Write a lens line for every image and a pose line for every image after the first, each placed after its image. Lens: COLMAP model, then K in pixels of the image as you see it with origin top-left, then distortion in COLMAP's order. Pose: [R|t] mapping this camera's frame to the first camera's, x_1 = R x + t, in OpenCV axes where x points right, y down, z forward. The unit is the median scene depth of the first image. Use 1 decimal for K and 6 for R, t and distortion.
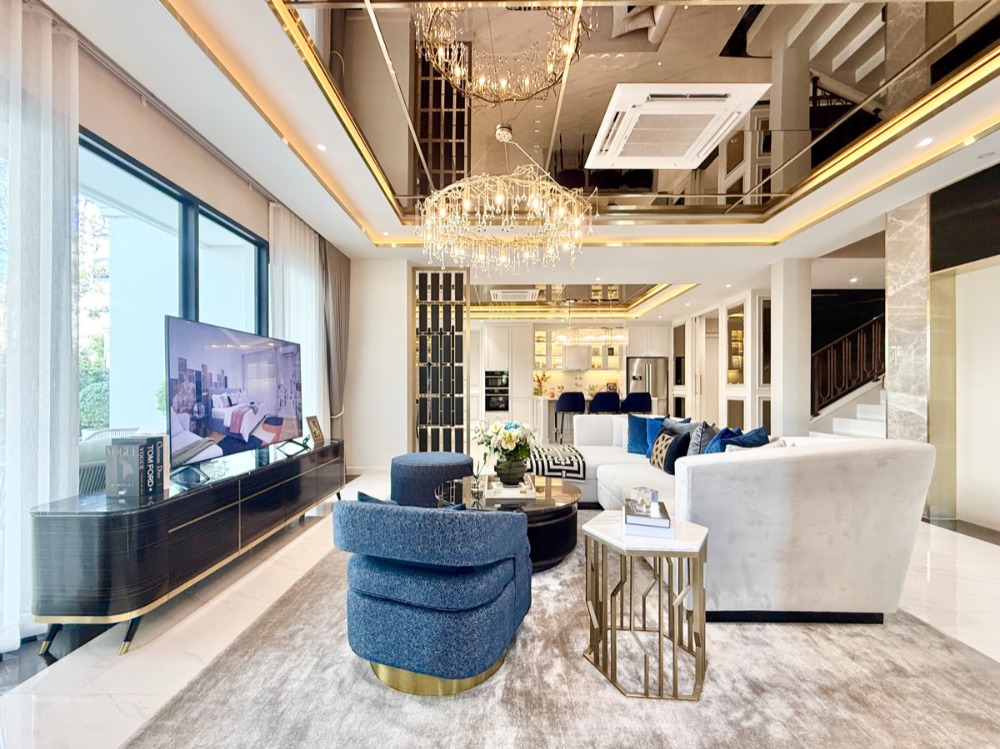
lens RADIAL K [[405.9, 0, 498.9], [0, 405.9, 382.1], [0, 0, 1]] dist [-0.001202, -0.000470]
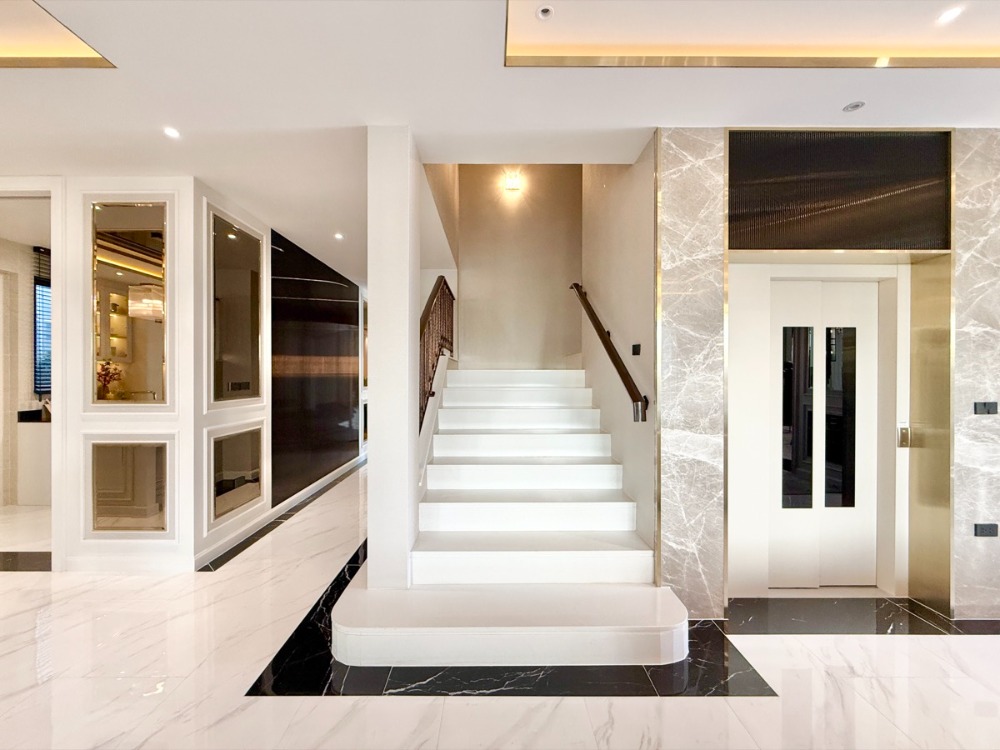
lens RADIAL K [[405.9, 0, 498.4], [0, 405.9, 373.7], [0, 0, 1]] dist [-0.001202, -0.000470]
pose [[-0.011668, -0.002209, 0.999929, 0.380376], [-0.013764, 0.999903, 0.002048, -0.058195], [-0.999837, -0.013739, -0.011697, 1.307706]]
